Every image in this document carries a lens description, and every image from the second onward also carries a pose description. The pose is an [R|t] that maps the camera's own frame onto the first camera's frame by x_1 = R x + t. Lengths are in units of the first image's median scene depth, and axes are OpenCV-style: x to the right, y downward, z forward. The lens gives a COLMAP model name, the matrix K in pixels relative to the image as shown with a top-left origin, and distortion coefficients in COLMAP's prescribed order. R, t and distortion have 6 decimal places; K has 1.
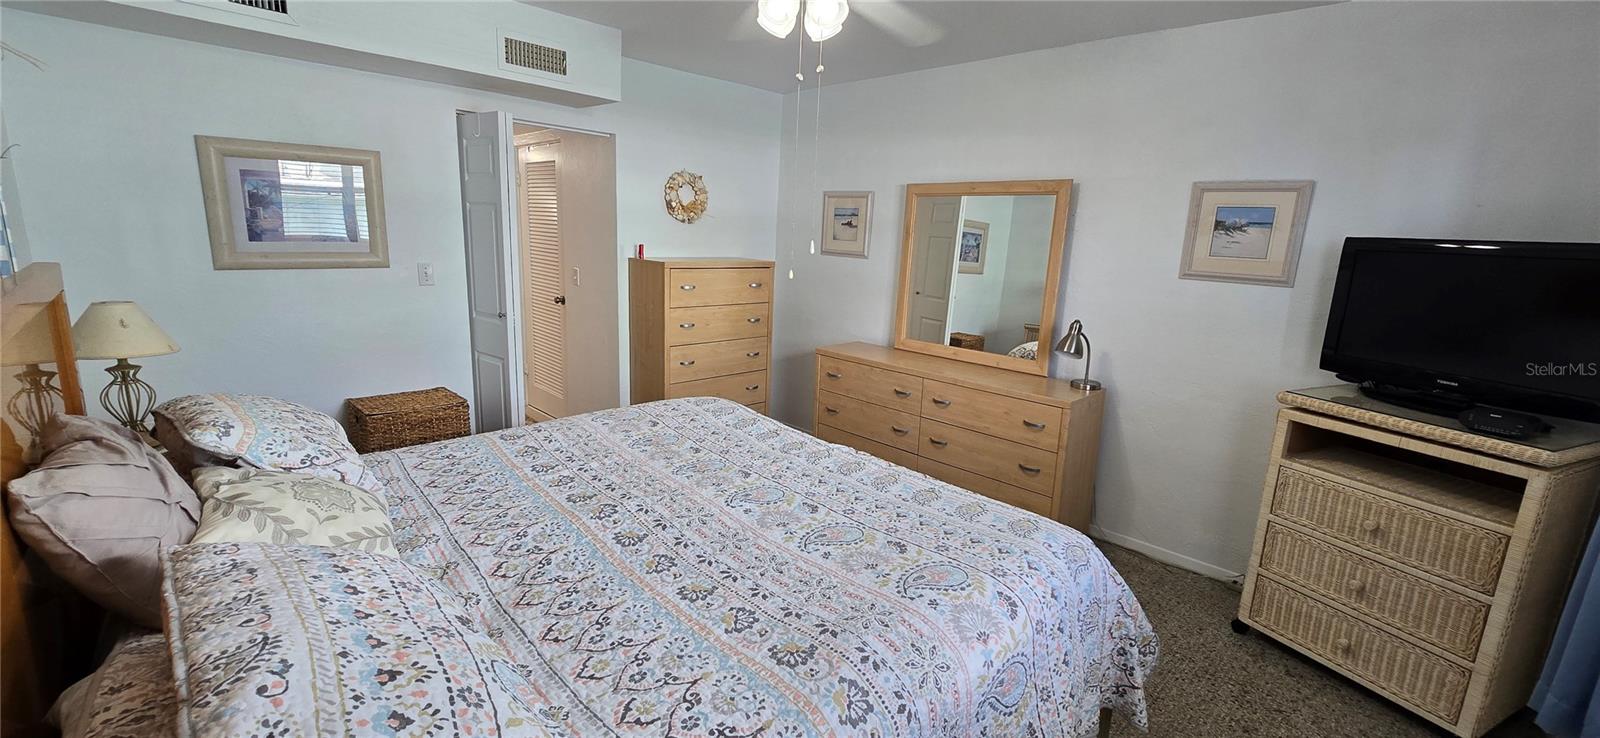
lens RADIAL K [[656.1, 0, 807.5], [0, 656.1, 369.5], [0, 0, 1]] dist [-0.004307, 0.001514]
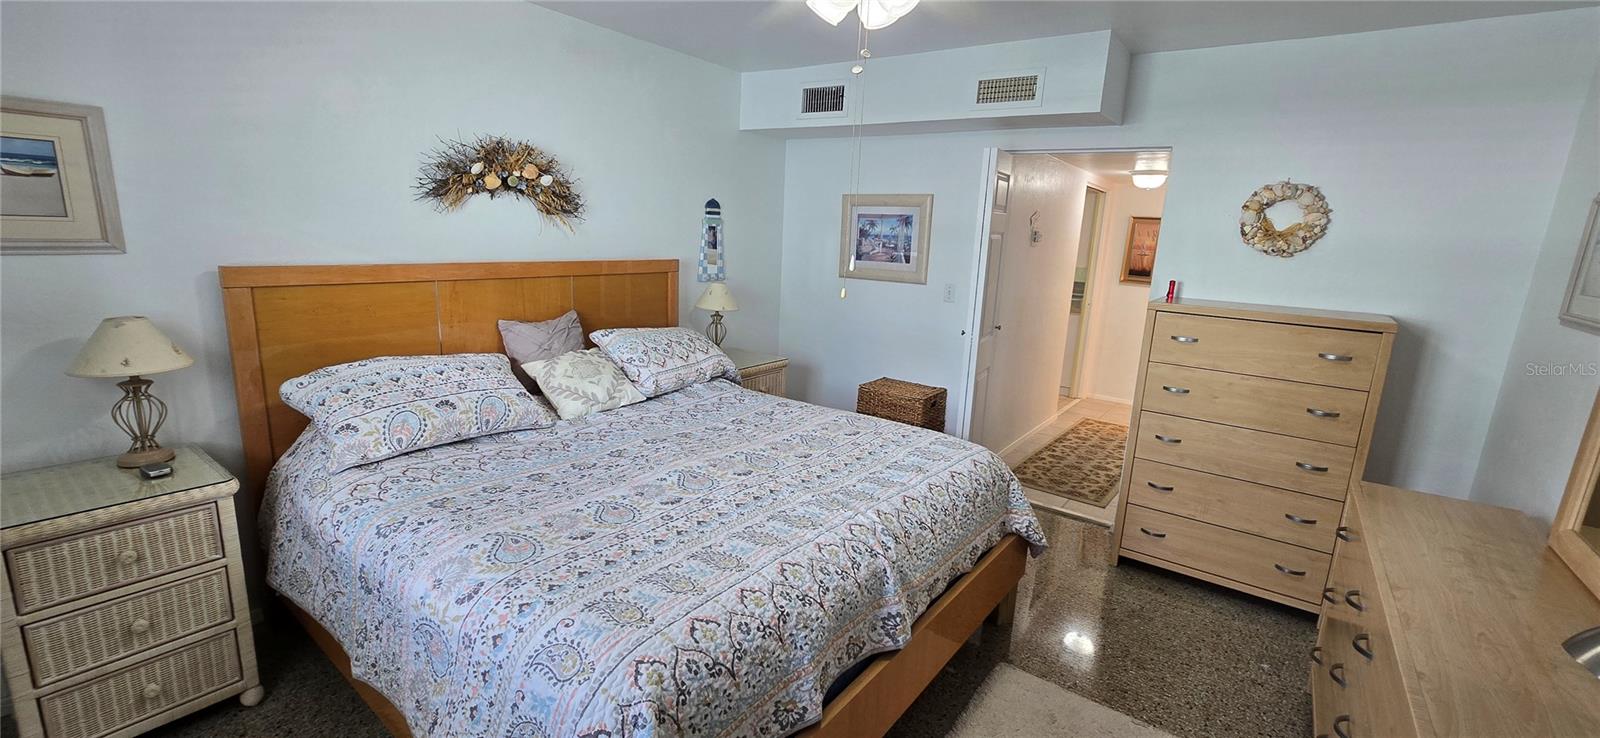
lens RADIAL K [[656.1, 0, 793.7], [0, 656.1, 371.5], [0, 0, 1]] dist [-0.004307, 0.001514]
pose [[0.148027, 0.173686, -0.973613, 0.749173], [-0.243357, 0.960585, 0.134362, -0.128716], [0.958575, 0.217046, 0.184460, 0.702960]]
